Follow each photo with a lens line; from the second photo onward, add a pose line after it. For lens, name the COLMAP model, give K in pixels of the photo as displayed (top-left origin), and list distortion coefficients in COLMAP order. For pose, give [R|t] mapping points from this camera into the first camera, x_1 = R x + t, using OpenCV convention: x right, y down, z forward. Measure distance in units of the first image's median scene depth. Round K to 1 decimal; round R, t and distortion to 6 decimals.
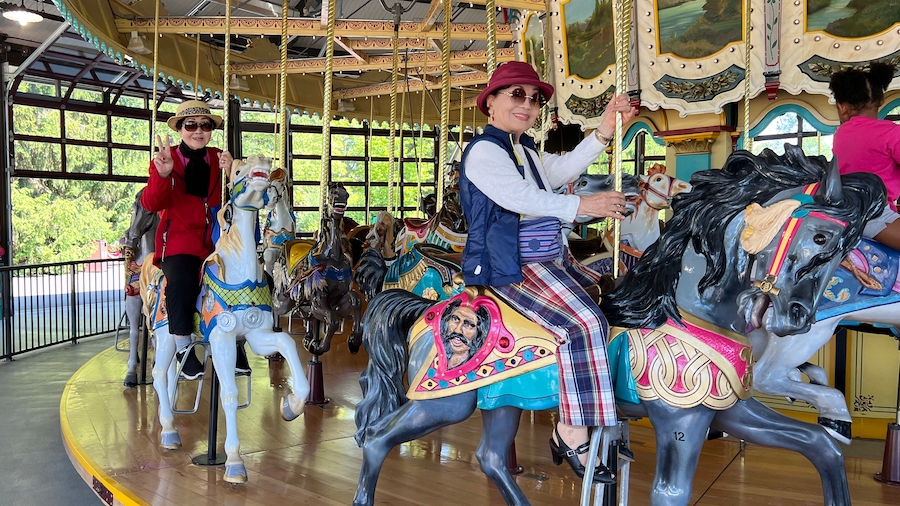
lens RADIAL K [[643.9, 0, 450.0], [0, 643.9, 253.0], [0, 0, 1]] dist [0.000296, -0.000639]
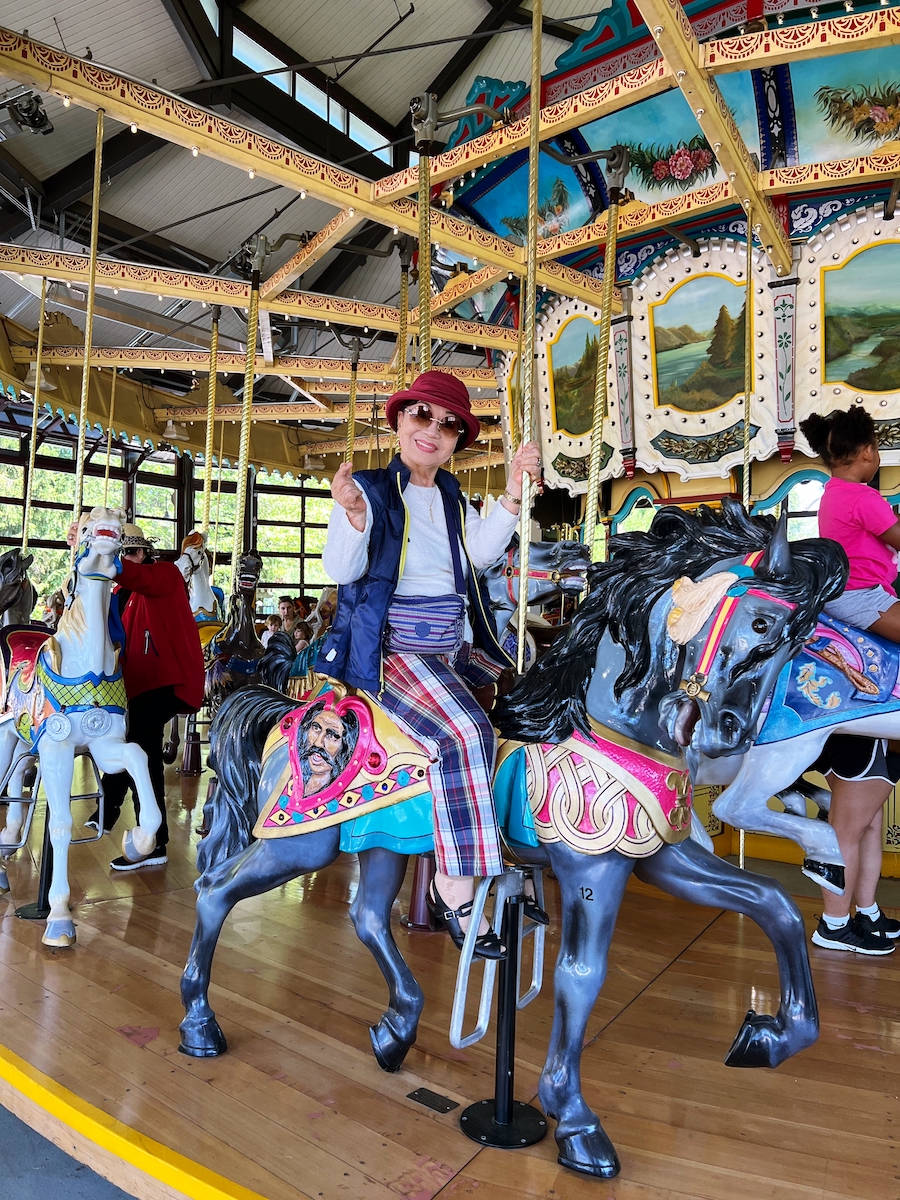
lens RADIAL K [[781.8, 0, 467.4], [0, 781.8, 605.7], [0, 0, 1]] dist [0.088114, -0.152155]
pose [[0.997736, 0.017662, 0.064899, 0.125792], [-0.014660, 0.998813, -0.046444, 0.001849], [-0.065643, 0.045387, 0.996810, 0.082147]]
